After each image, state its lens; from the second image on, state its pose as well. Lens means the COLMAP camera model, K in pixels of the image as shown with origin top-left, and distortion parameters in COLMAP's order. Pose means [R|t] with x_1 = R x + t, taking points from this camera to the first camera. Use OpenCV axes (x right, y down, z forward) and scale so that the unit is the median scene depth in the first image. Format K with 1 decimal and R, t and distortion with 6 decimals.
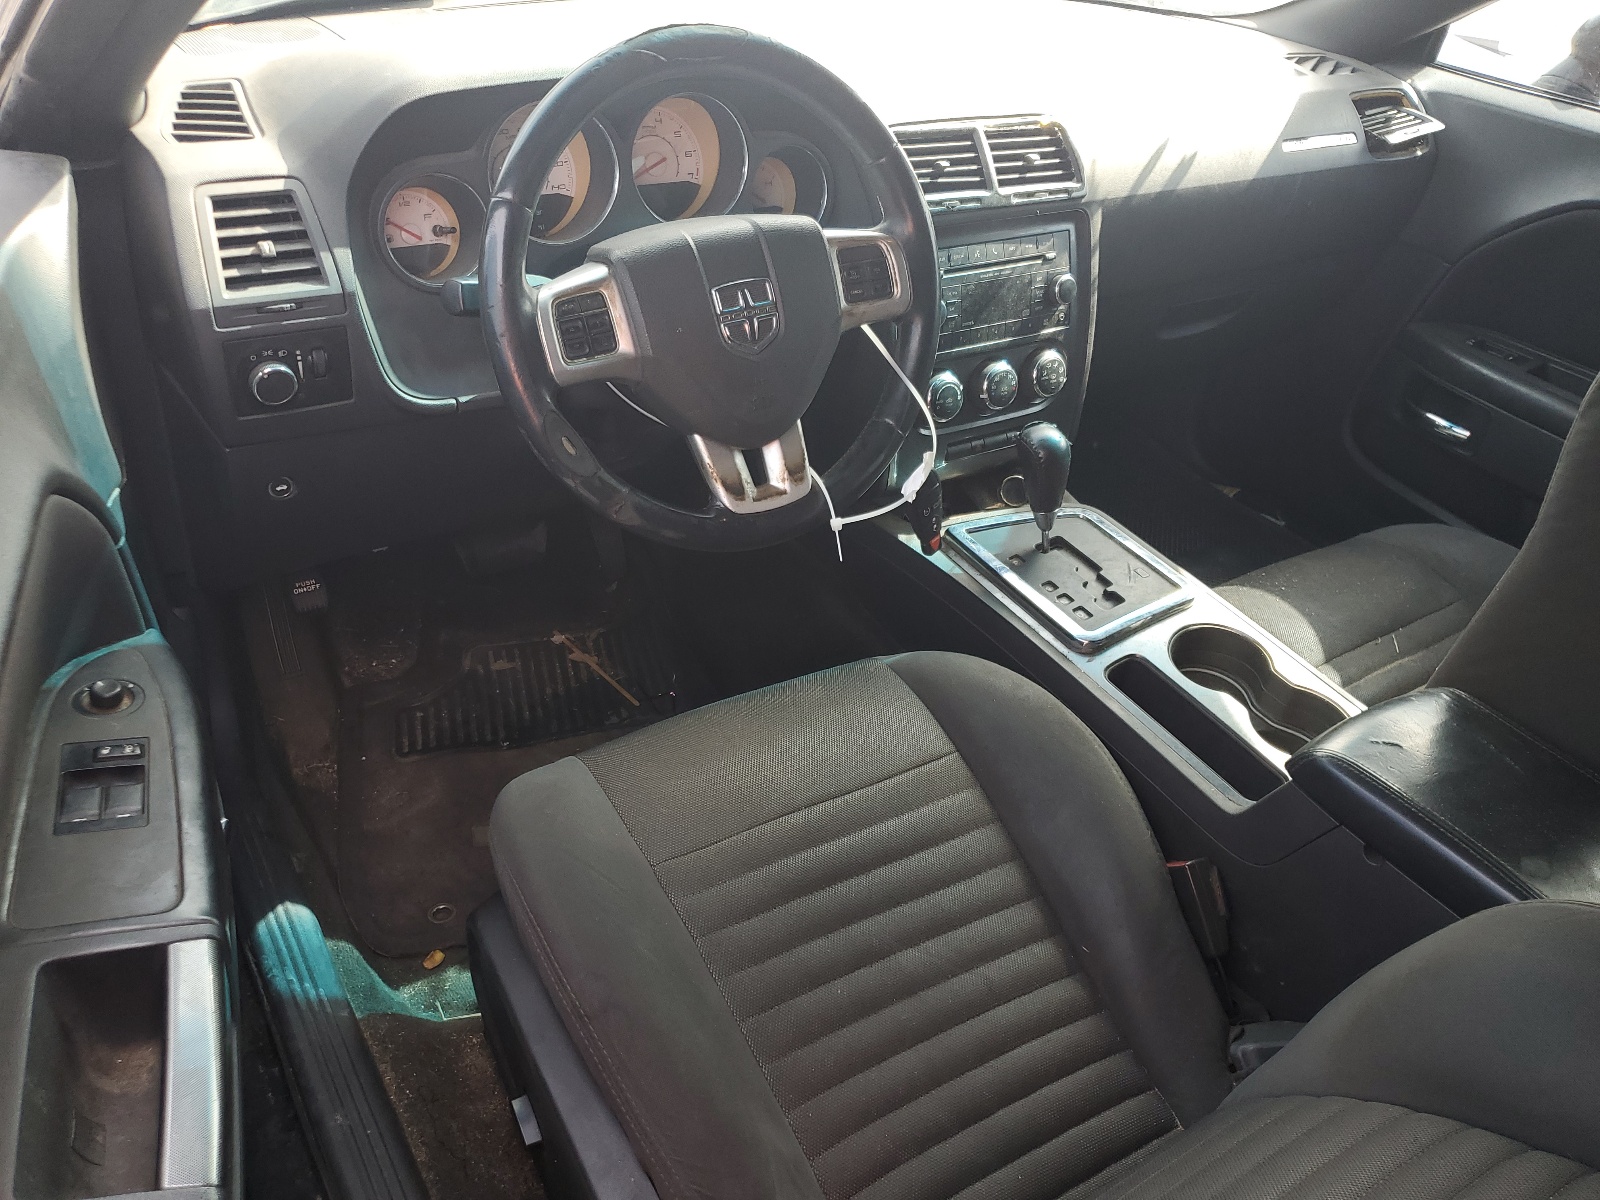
lens RADIAL K [[1196.5, 0, 800.0], [0, 1196.5, 572.7], [0, 0, 1]] dist [-0.040853, -0.006012]
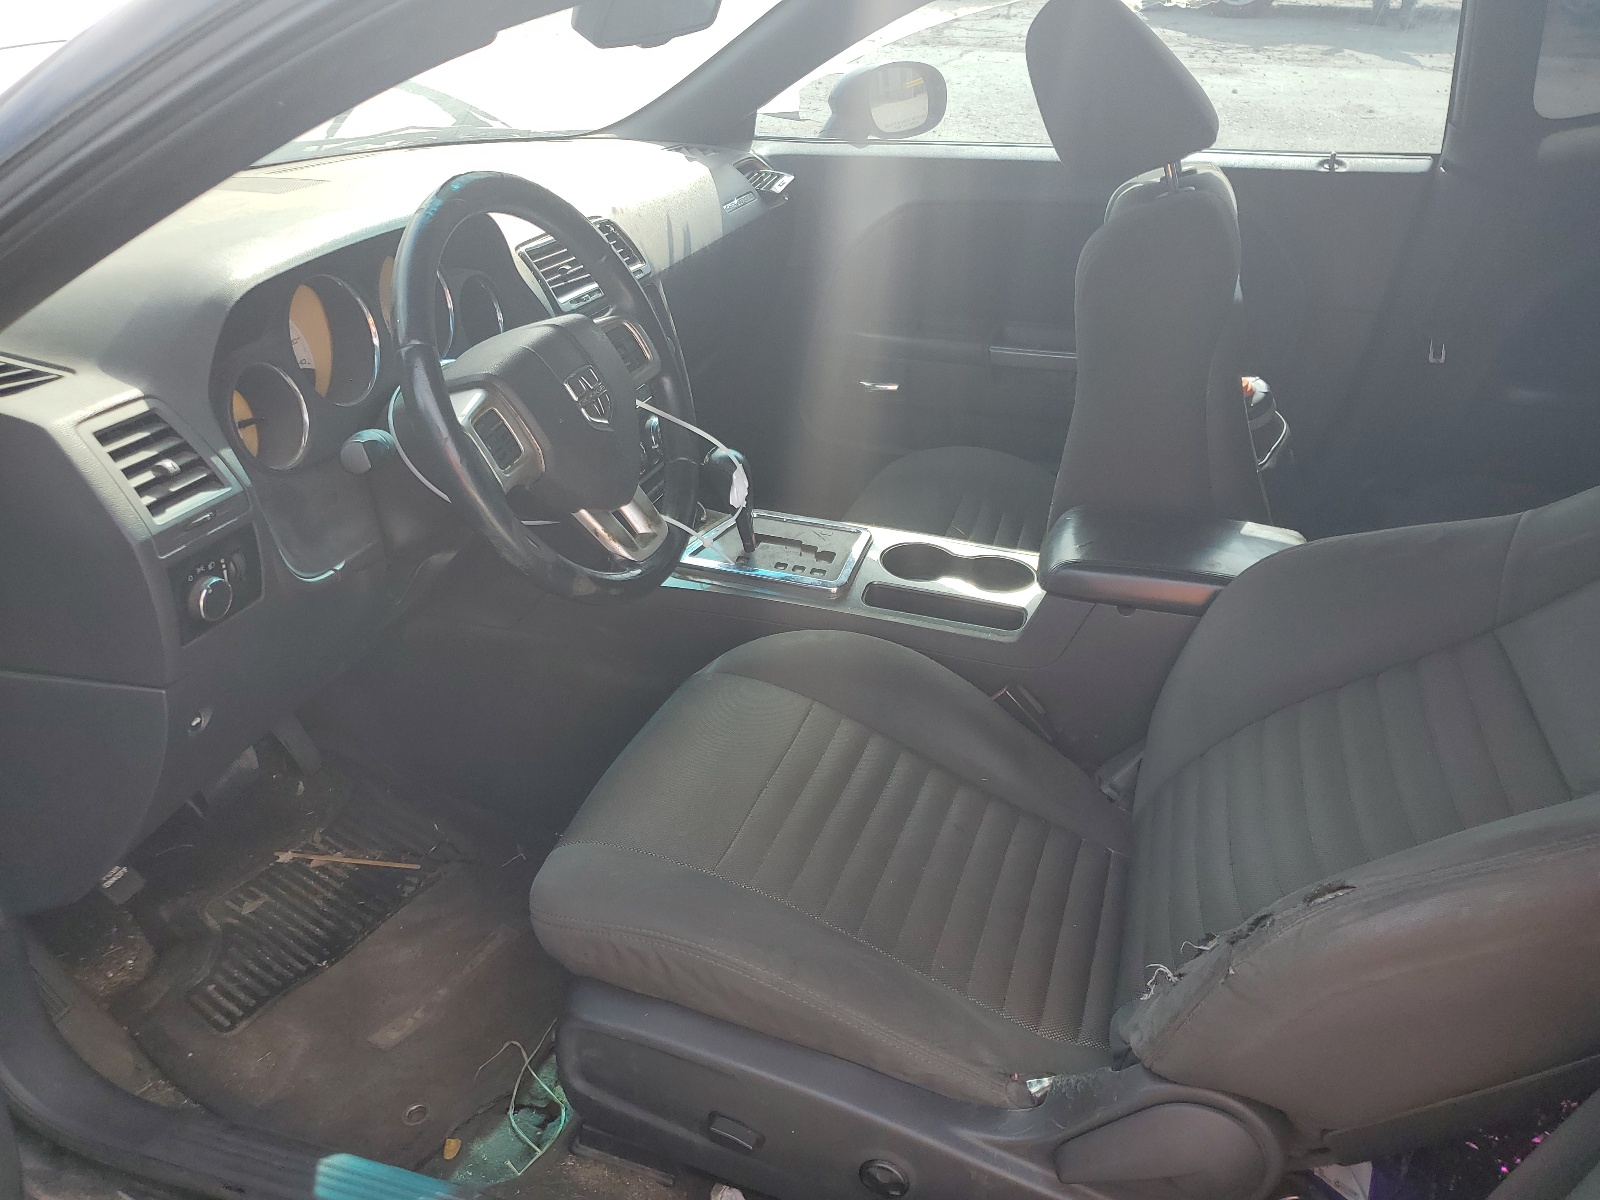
lens RADIAL K [[1220.0, 0, 800.0], [0, 1220.0, 600.0], [0, 0, 1]] dist [-0.121518, 0.003294]
pose [[0.741988, -0.362983, 0.563646, -0.592317], [0.412209, 0.910053, 0.043431, -0.004224], [-0.528713, 0.200115, 0.824874, -0.036916]]
